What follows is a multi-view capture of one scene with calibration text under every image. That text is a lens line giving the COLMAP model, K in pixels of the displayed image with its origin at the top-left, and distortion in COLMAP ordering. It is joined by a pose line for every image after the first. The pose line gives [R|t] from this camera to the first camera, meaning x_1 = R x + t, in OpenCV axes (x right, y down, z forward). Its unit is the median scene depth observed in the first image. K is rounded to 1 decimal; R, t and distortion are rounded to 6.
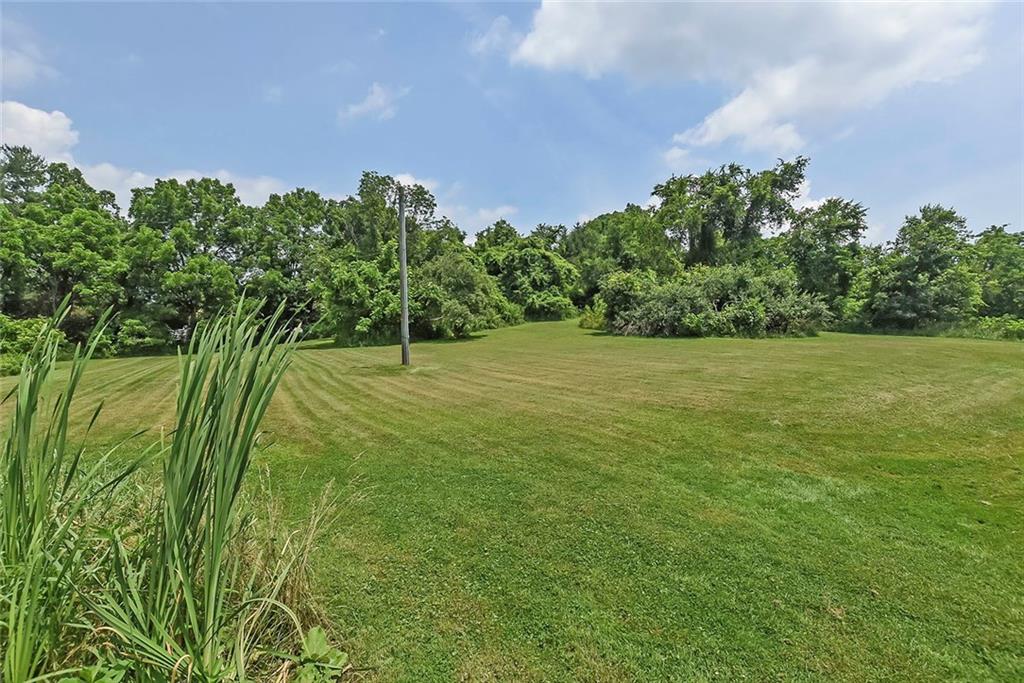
lens RADIAL K [[441.7, 0, 505.2], [0, 441.7, 337.3], [0, 0, 1]] dist [-0.003094, 0.001858]
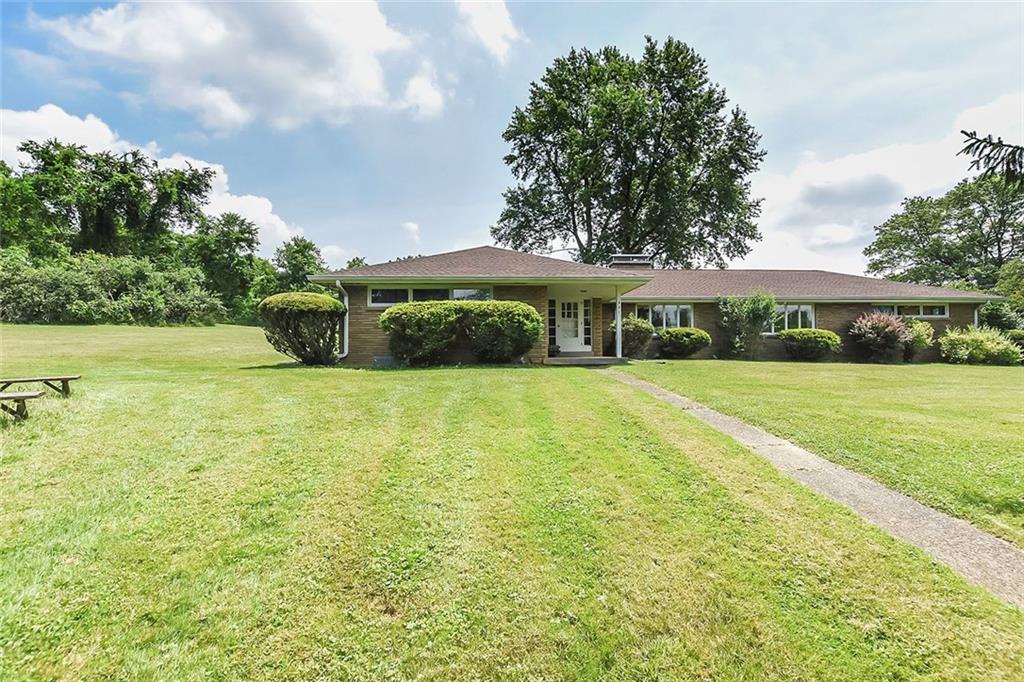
lens RADIAL K [[441.7, 0, 507.7], [0, 441.7, 338.4], [0, 0, 1]] dist [-0.003094, 0.001858]
pose [[0.404649, -0.012782, 0.914383, -0.059804], [0.008881, 0.999910, 0.010047, 0.018791], [-0.914429, 0.004055, 0.404726, -0.174218]]
